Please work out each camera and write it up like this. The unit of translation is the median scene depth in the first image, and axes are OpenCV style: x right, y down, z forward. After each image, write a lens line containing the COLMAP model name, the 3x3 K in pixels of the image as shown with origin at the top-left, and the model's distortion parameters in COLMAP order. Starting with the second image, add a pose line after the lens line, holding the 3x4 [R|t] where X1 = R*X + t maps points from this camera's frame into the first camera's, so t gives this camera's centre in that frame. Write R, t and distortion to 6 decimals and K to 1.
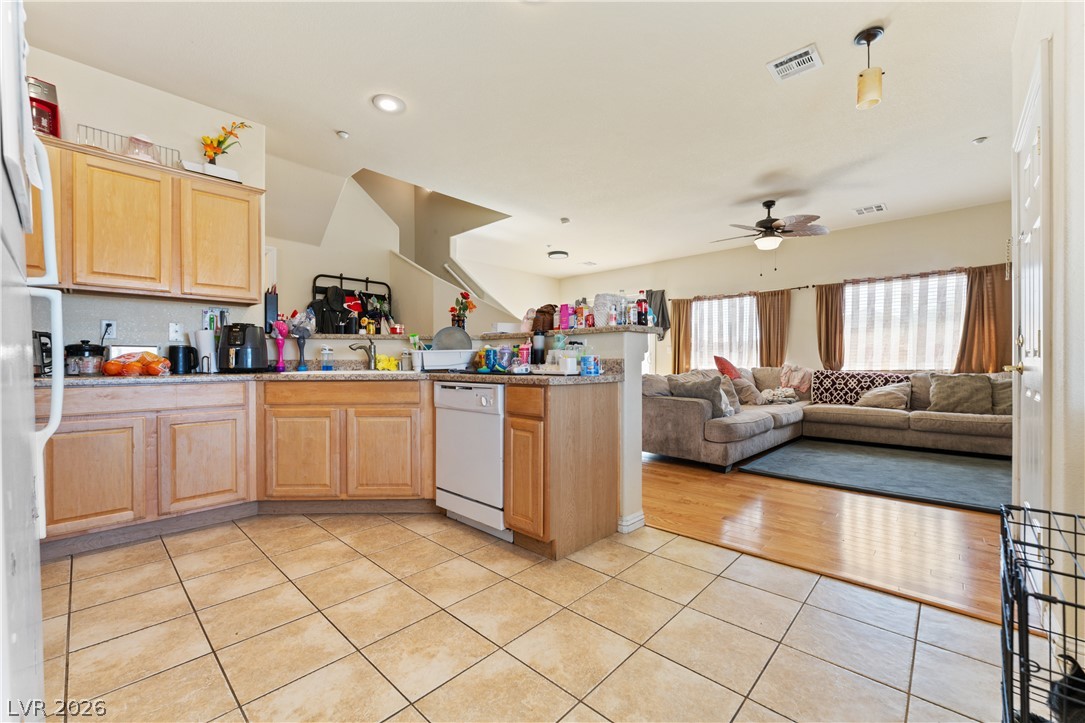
lens RADIAL K [[438.0, 0, 539.5], [0, 438.0, 364.5], [0, 0, 1]] dist [-0.009286, 0.000046]
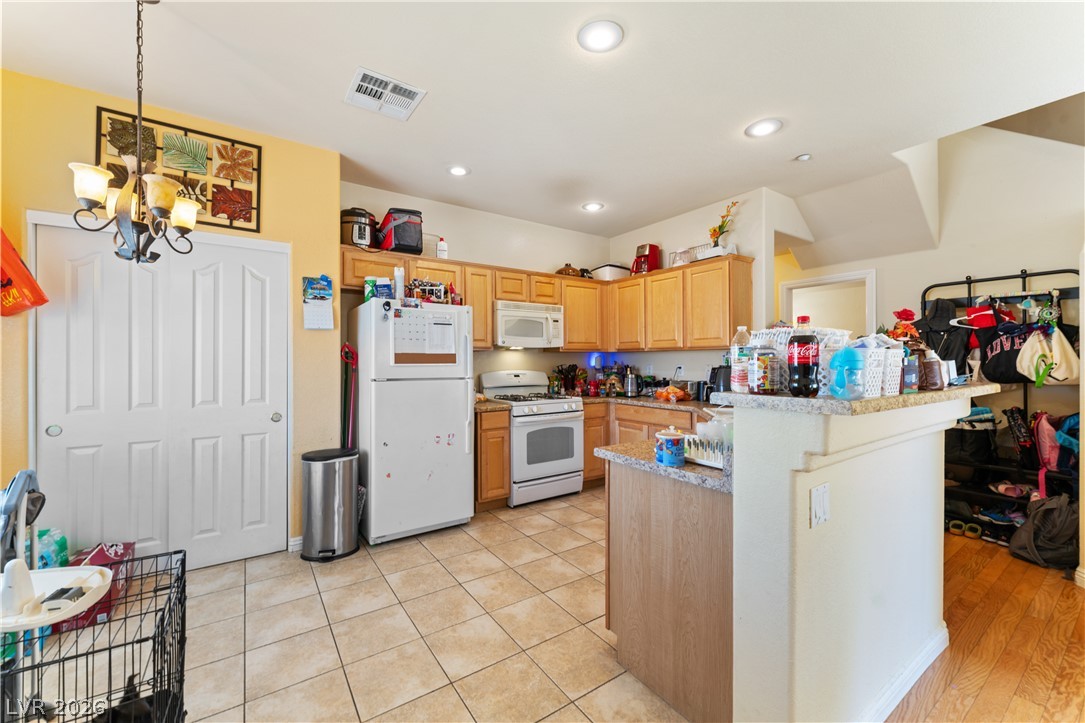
lens RADIAL K [[438.0, 0, 539.5], [0, 438.0, 358.0], [0, 0, 1]] dist [-0.009286, 0.000046]
pose [[-0.224625, 0.000238, -0.974445, 1.075253], [-0.003717, 0.999992, 0.001101, -0.182494], [0.974438, 0.003869, -0.224622, 1.218189]]
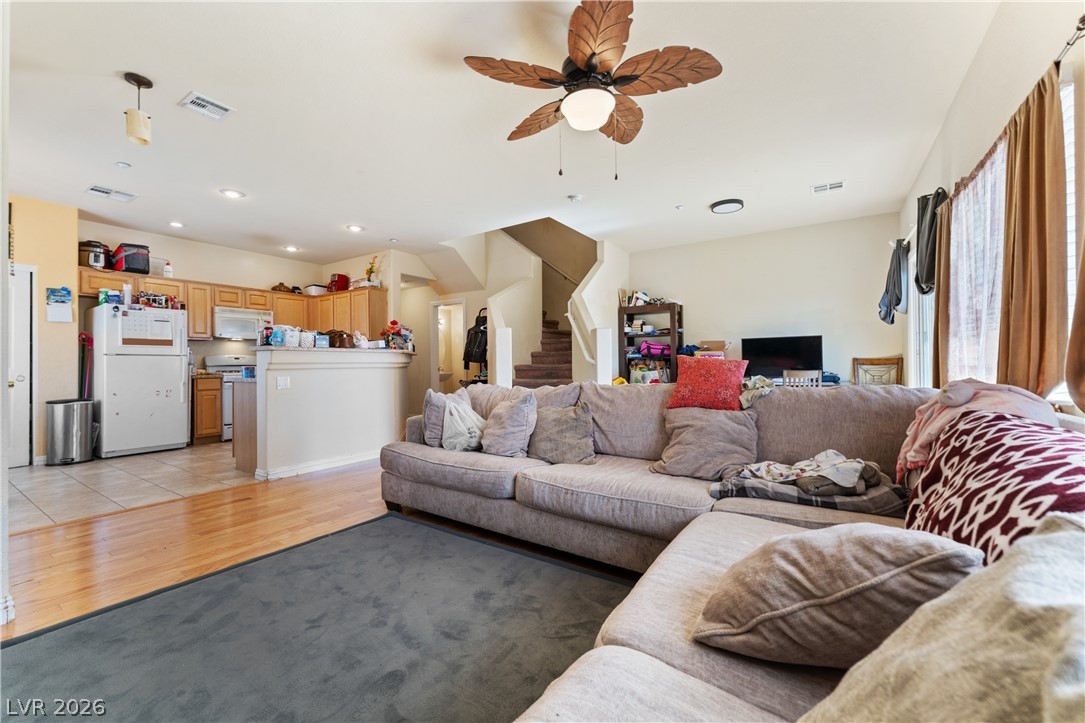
lens RADIAL K [[438.0, 0, 540.2], [0, 438.0, 359.1], [0, 0, 1]] dist [-0.009286, 0.000046]
pose [[0.164456, -0.005425, -0.986369, 2.598342], [0.000992, 0.999985, -0.005334, -0.054626], [0.986384, -0.000101, 0.164459, 2.378441]]
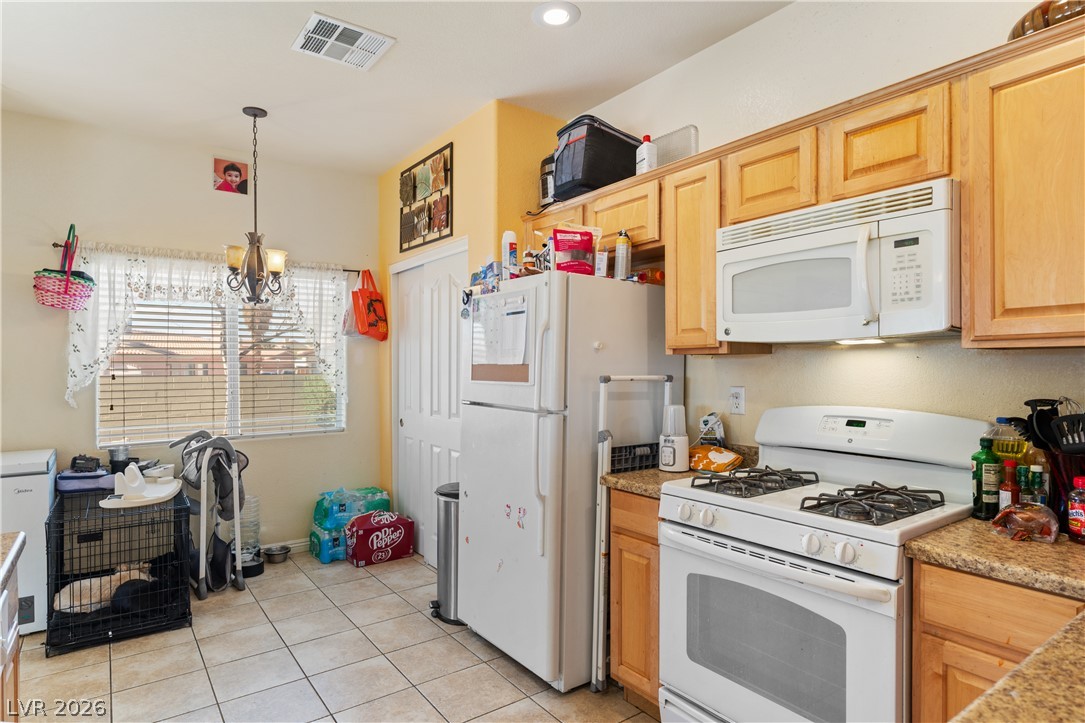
lens RADIAL K [[611.2, 0, 537.2], [0, 611.2, 364.4], [0, 0, 1]] dist [-0.002879, -0.000165]
pose [[-0.975092, 0.009547, 0.221595, -0.911382], [0.011306, 0.999914, 0.006669, -0.205811], [-0.221512, 0.009008, -0.975116, 1.811032]]
